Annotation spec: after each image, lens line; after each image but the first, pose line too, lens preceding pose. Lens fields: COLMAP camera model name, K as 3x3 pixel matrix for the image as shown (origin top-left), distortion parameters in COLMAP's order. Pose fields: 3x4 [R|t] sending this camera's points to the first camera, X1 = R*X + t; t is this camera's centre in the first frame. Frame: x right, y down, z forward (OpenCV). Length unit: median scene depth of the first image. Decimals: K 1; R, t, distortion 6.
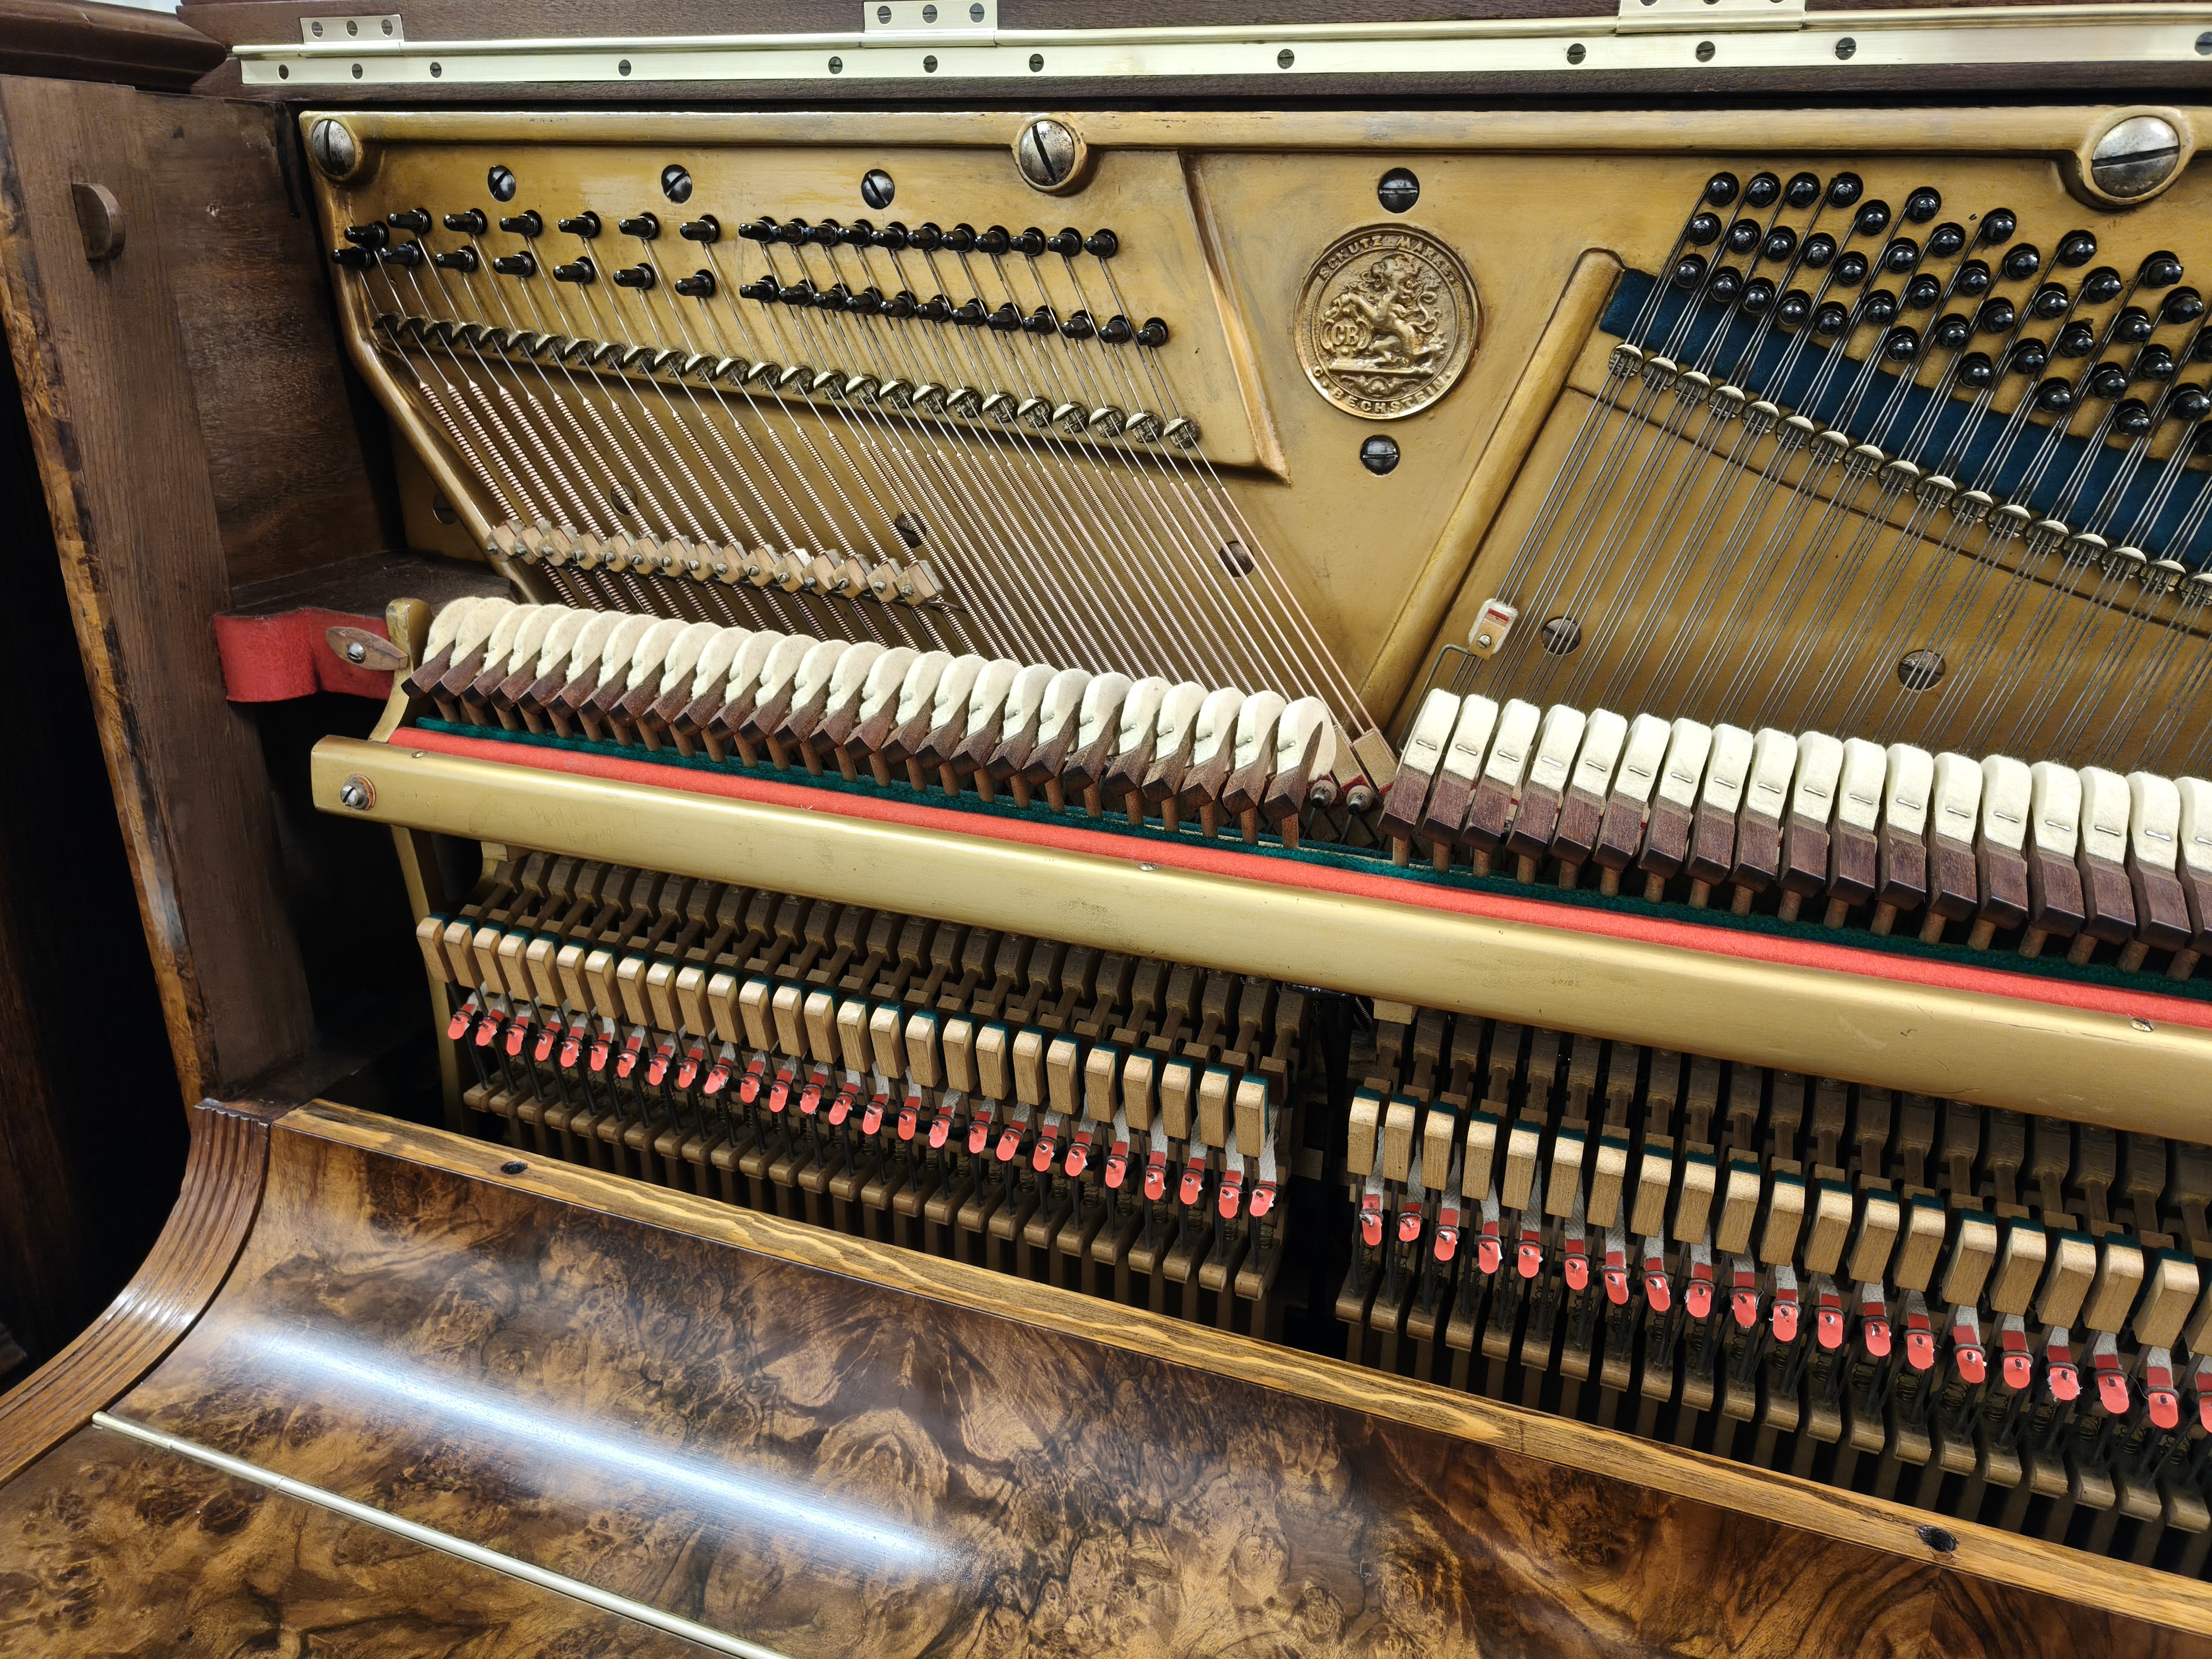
lens RADIAL K [[1575.4, 0, 1106.0], [0, 1575.4, 829.5], [0, 0, 1]] dist [0.012187, 0.001611]
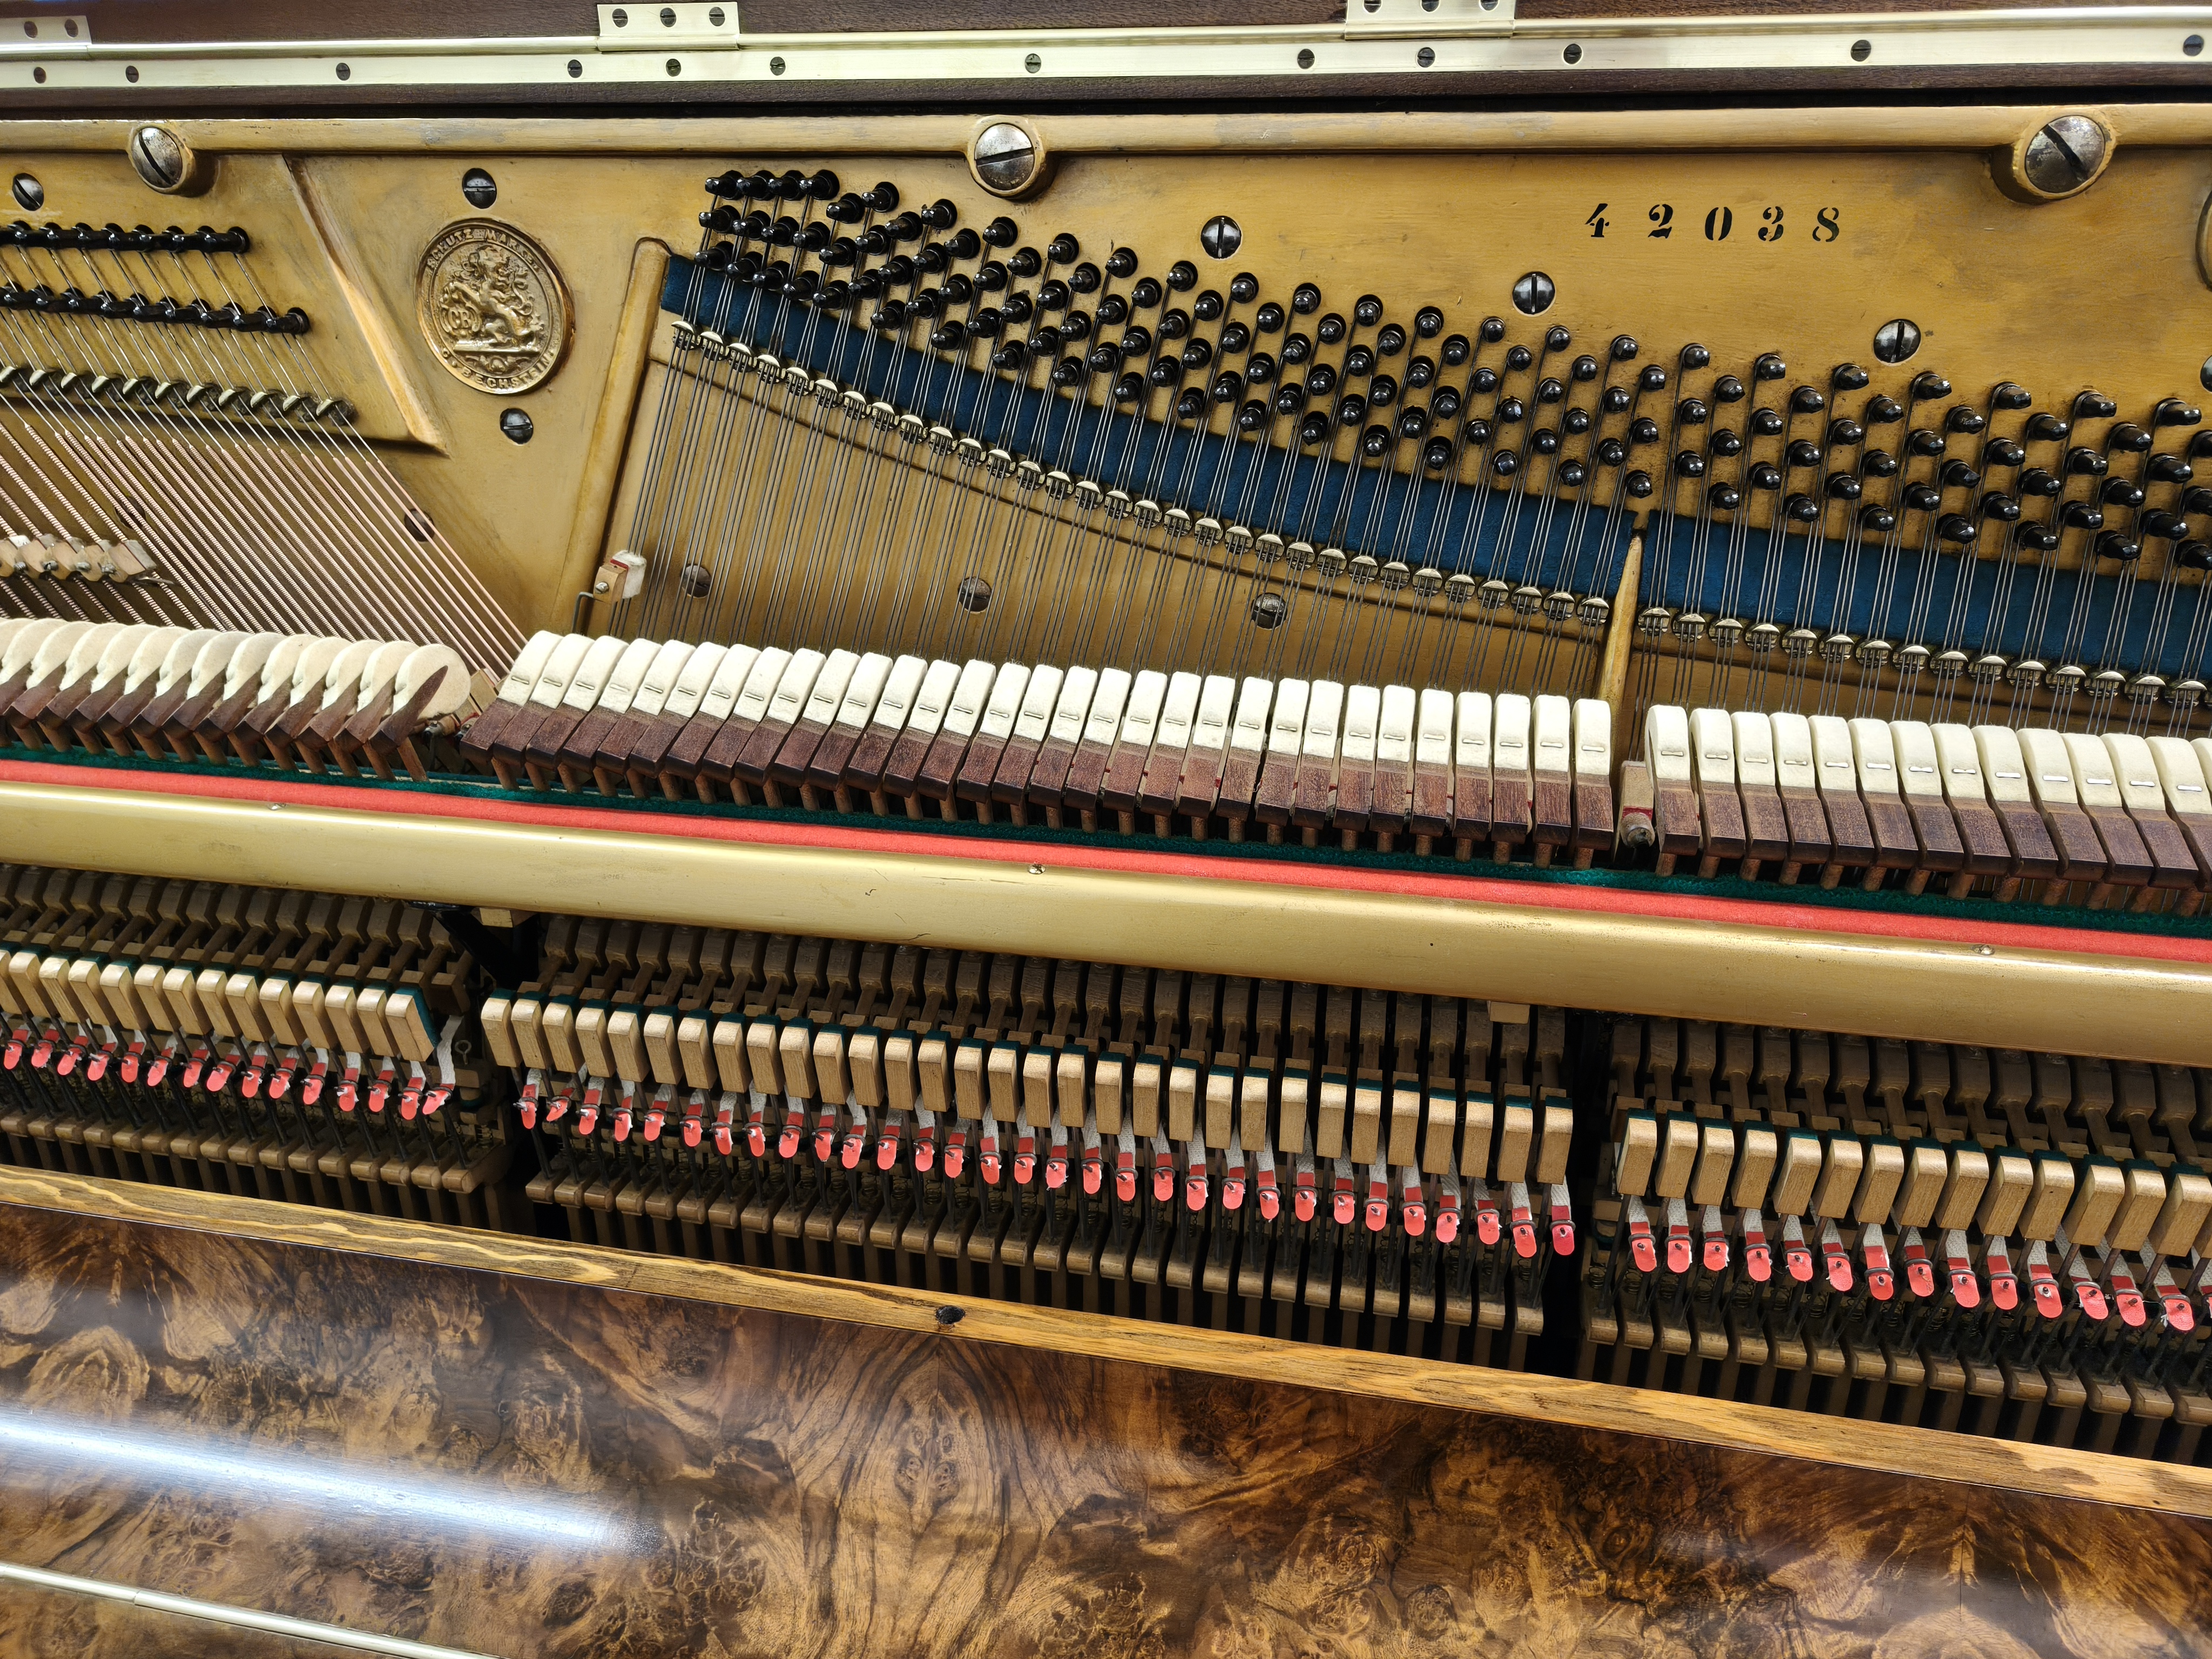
lens RADIAL K [[1547.5, 0, 1106.0], [0, 1547.5, 829.5], [0, 0, 1]] dist [0.002615, 0.005611]
pose [[0.988197, -0.070879, 0.135806, 0.433622], [0.069907, 0.997482, 0.011925, 0.065410], [-0.136309, -0.002290, 0.990664, -0.147604]]
